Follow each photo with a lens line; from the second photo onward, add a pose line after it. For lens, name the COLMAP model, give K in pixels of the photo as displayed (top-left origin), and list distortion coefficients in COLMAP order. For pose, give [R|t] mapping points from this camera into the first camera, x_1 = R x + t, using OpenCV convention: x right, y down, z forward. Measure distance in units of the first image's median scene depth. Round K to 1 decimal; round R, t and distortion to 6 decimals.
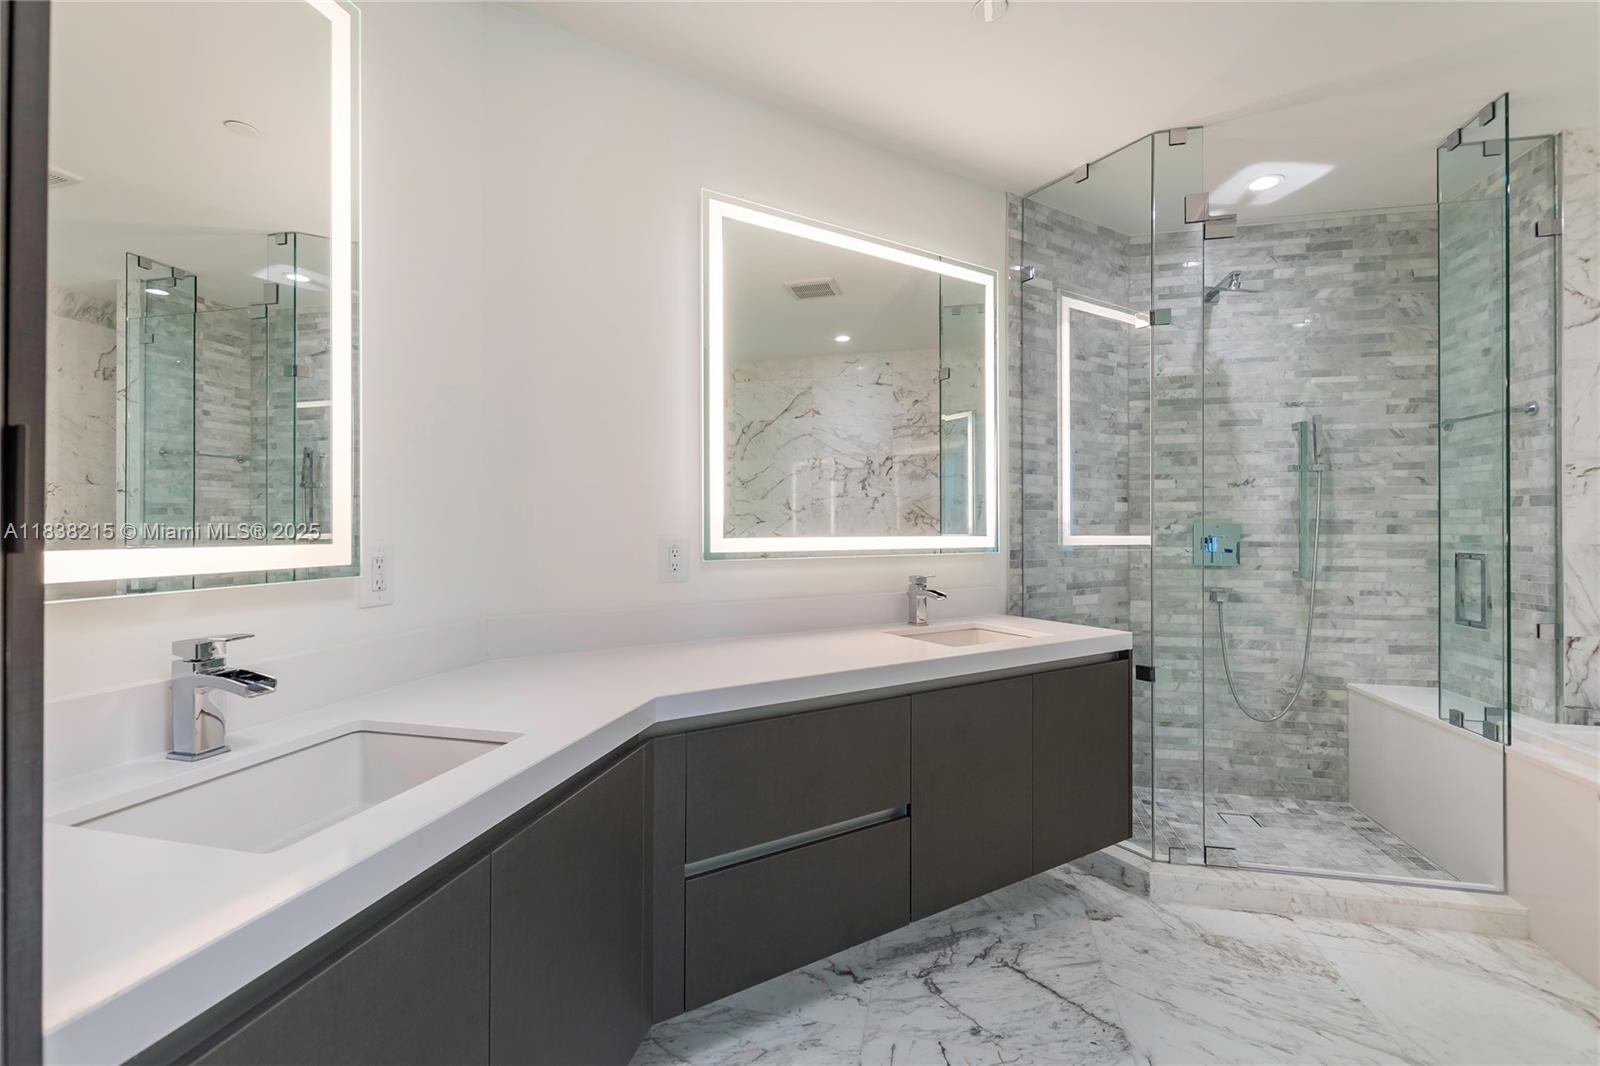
lens RADIAL K [[720.0, 0, 778.2], [0, 720.0, 525.3], [0, 0, 1]] dist [-0.001343, -0.000766]
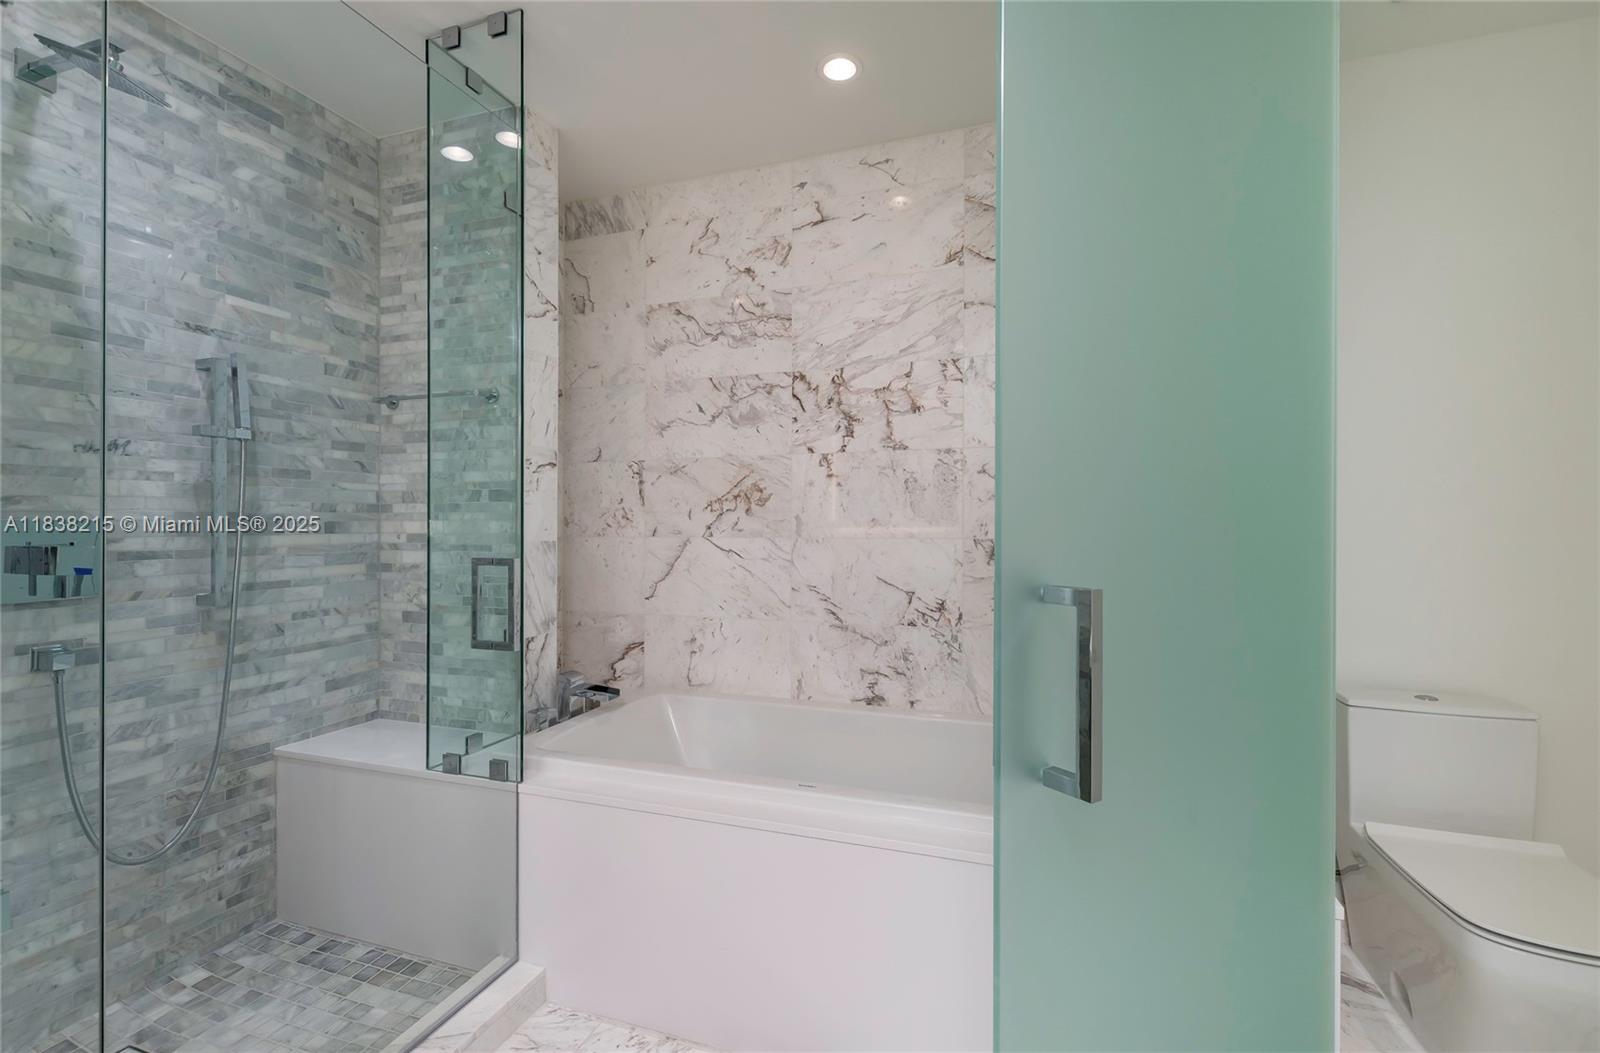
lens RADIAL K [[684.4, 0, 786.6], [0, 684.4, 520.0], [0, 0, 1]] dist [0.011674, -0.004240]
pose [[0.095617, 0.001026, 0.995418, 0.172621], [-0.000594, 0.999999, -0.000973, -0.001930], [-0.995418, -0.000498, 0.095618, 0.440579]]
